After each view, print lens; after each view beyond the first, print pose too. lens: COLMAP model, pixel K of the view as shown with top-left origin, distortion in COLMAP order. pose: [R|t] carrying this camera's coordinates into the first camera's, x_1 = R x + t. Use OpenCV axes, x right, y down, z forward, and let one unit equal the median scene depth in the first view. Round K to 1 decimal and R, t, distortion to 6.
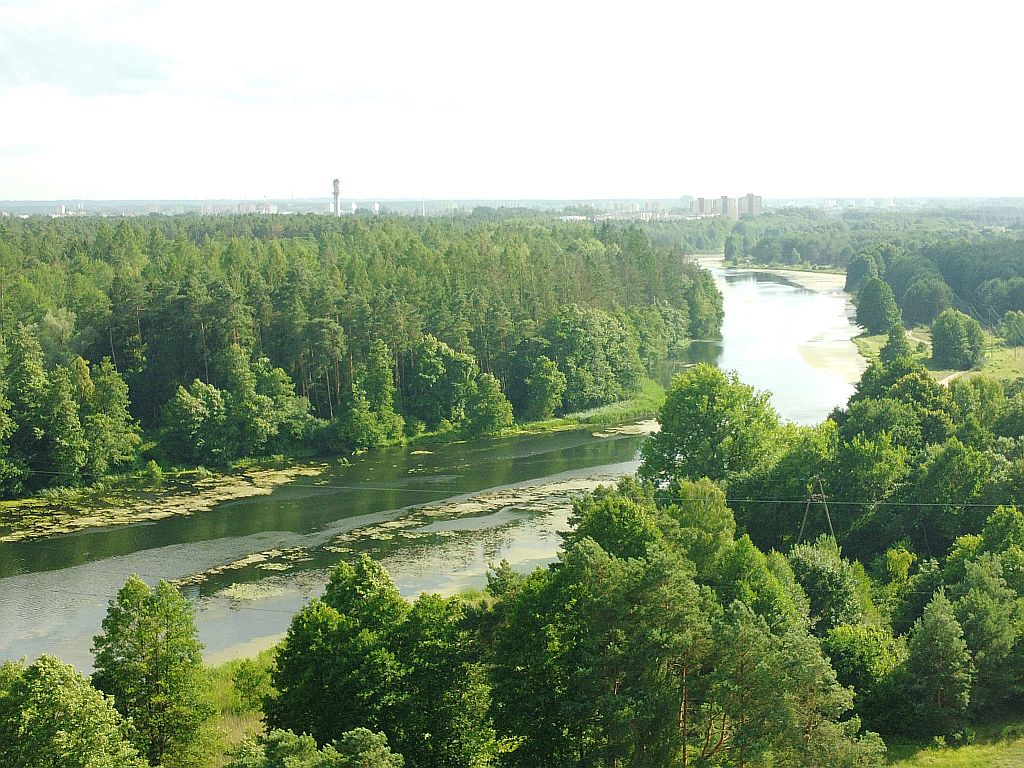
lens RADIAL K [[1549.3, 0, 512.0], [0, 1549.3, 384.0], [0, 0, 1]] dist [0.003019, 0.010982]
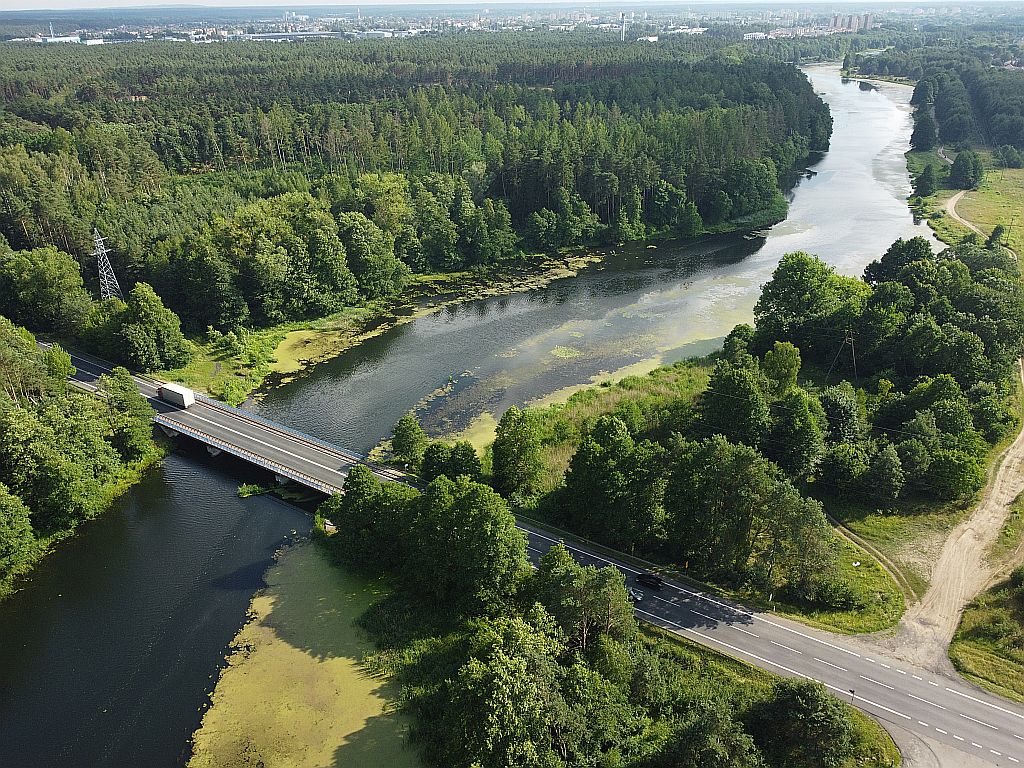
lens RADIAL K [[774.1, 0, 512.0], [0, 774.1, 384.0], [0, 0, 1]] dist [0.001418, -0.007812]
pose [[0.971028, 0.102684, -0.215779, -0.000699], [-0.026876, 0.944170, 0.328362, -0.118537], [0.237449, -0.313050, 0.919575, -0.016564]]
